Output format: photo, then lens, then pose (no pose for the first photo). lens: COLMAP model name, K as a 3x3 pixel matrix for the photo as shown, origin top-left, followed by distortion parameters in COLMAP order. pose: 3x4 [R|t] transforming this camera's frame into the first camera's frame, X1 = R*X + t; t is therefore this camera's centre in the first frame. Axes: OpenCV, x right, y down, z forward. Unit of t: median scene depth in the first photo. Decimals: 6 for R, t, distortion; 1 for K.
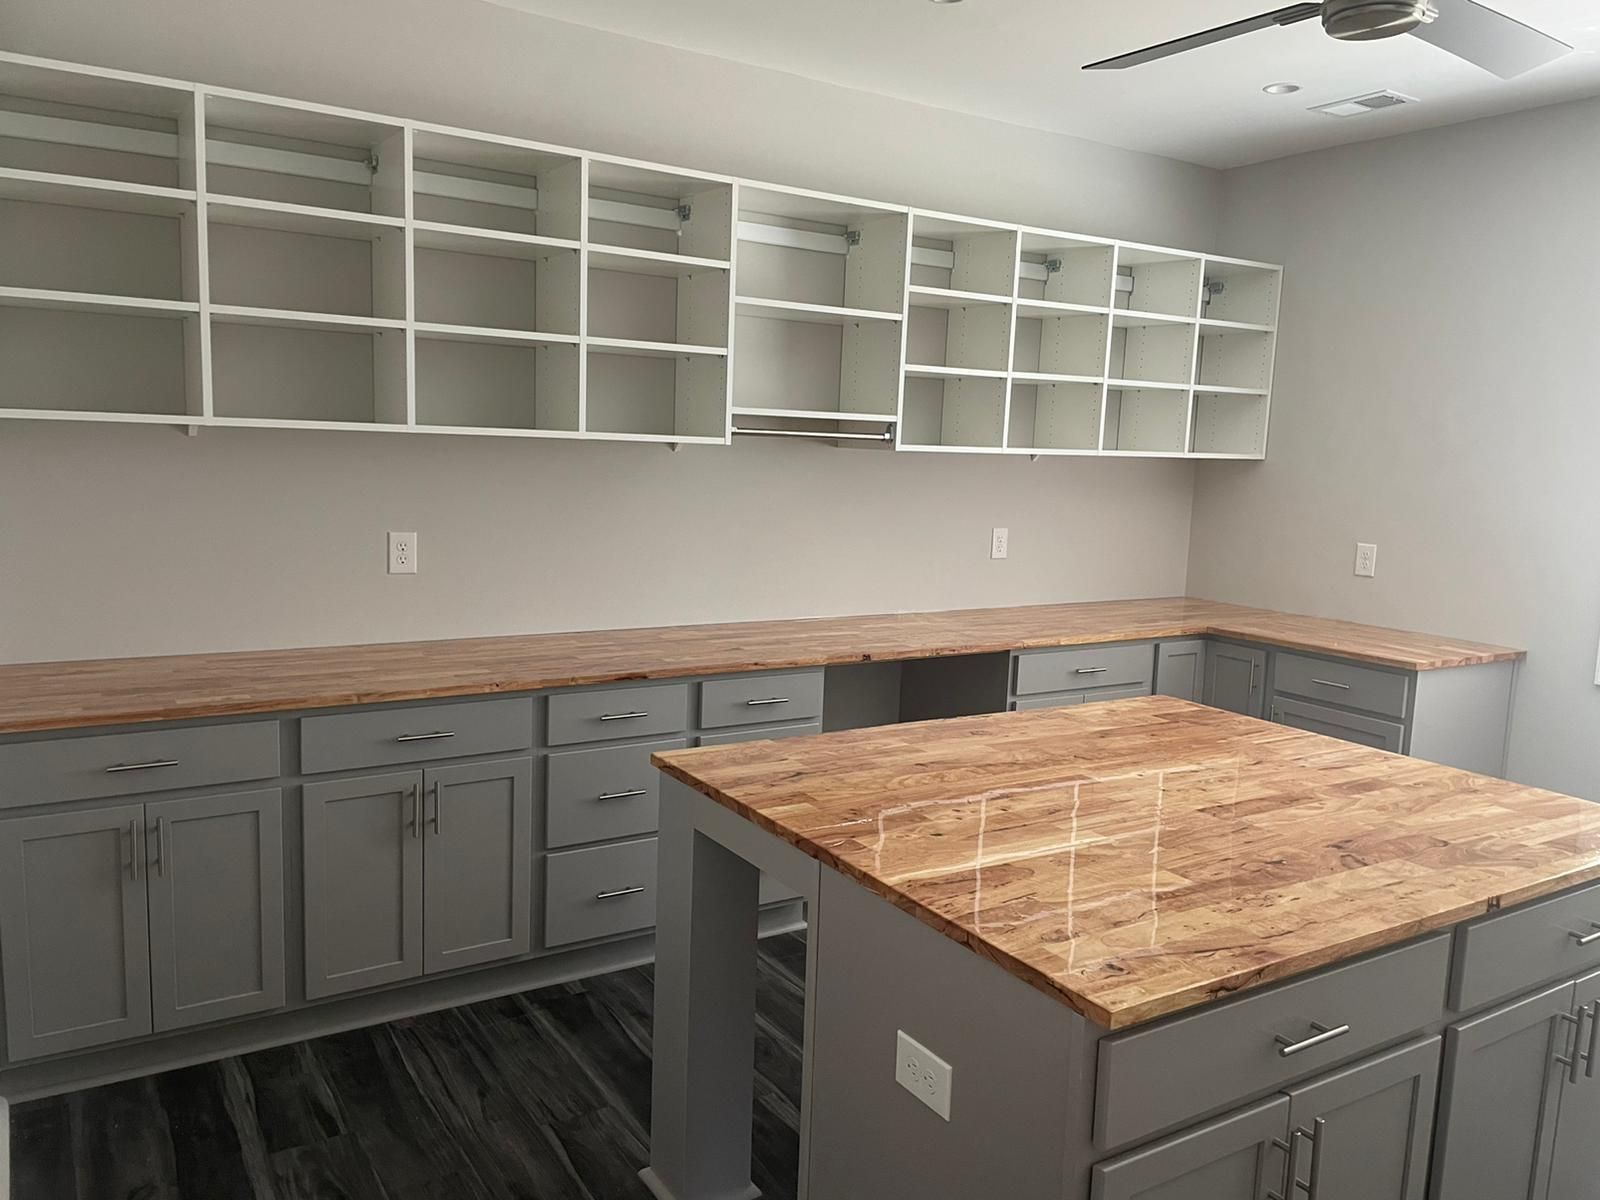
lens RADIAL K [[1228.2, 0, 822.7], [0, 1228.2, 588.3], [0, 0, 1]] dist [0.081228, -0.124216]
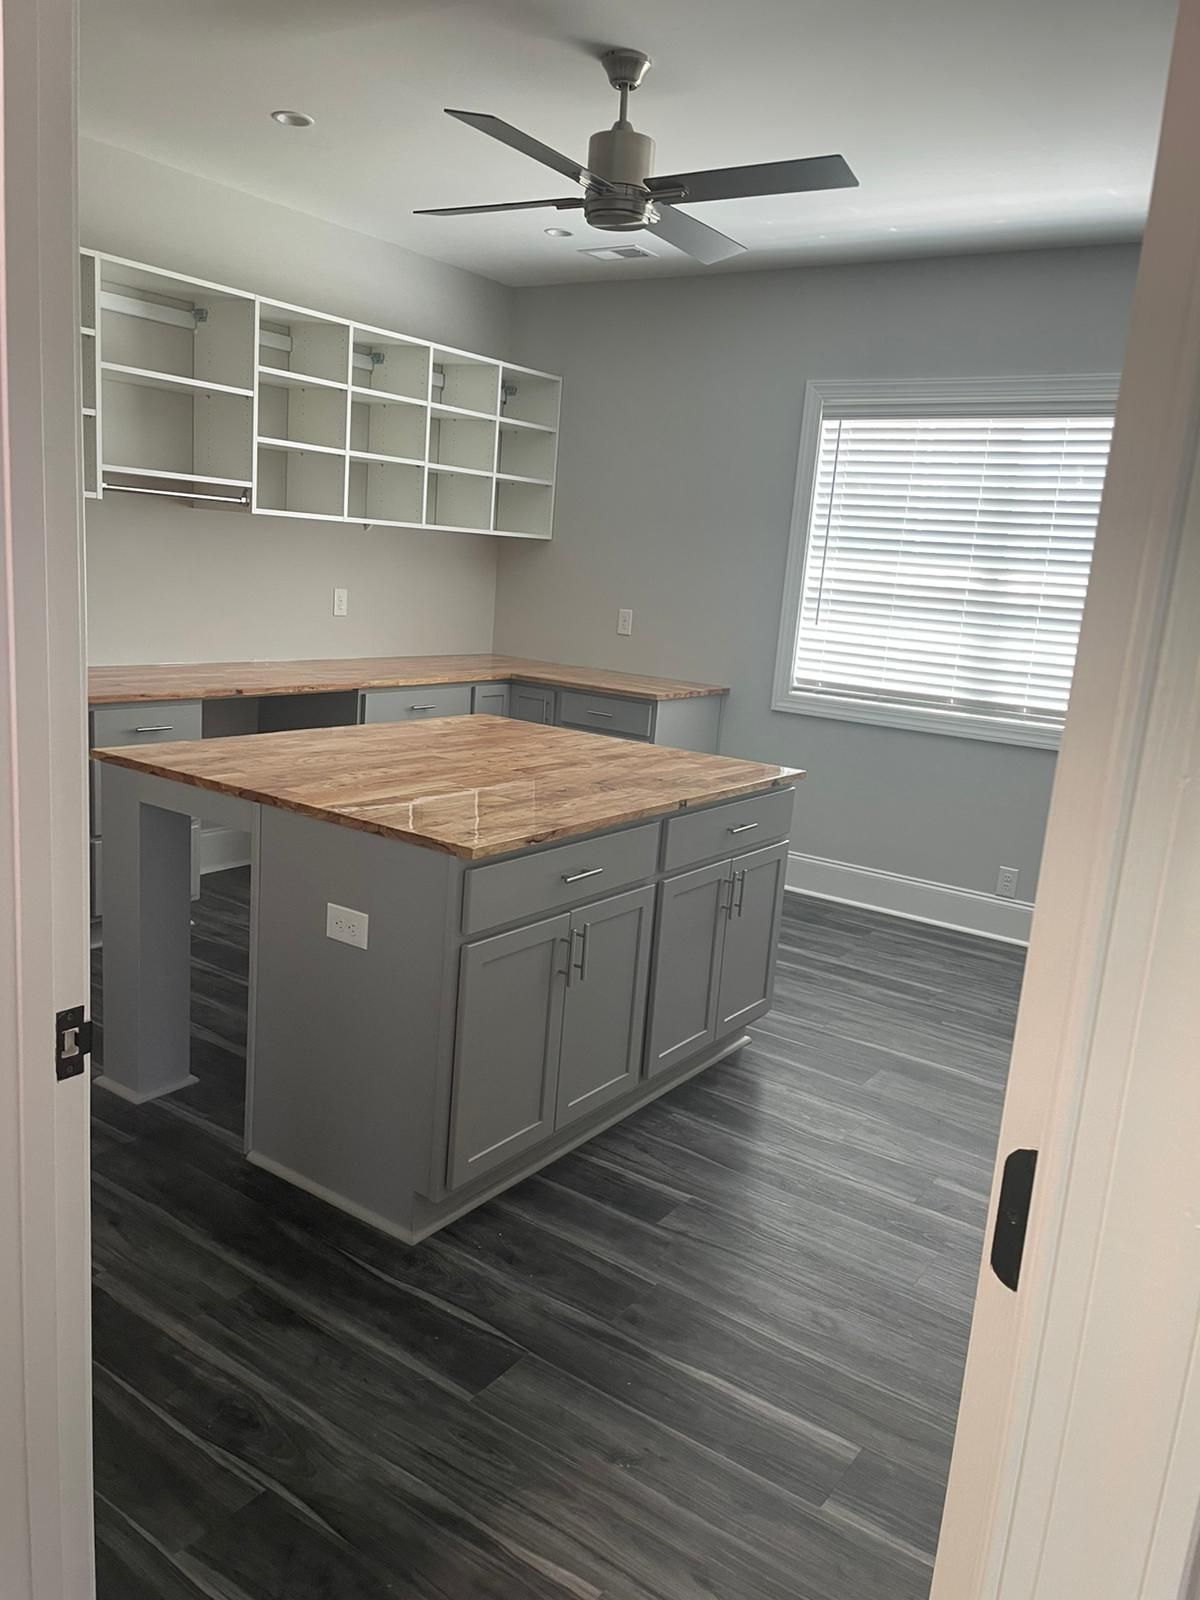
lens RADIAL K [[1157.3, 0, 621.6], [0, 1157.3, 822.9], [0, 0, 1]] dist [0.115541, -0.164693]
pose [[0.920360, -0.055913, 0.387053, -0.065081], [0.004038, 0.991032, 0.133563, 0.030265], [-0.391050, -0.121363, 0.912332, -0.178804]]
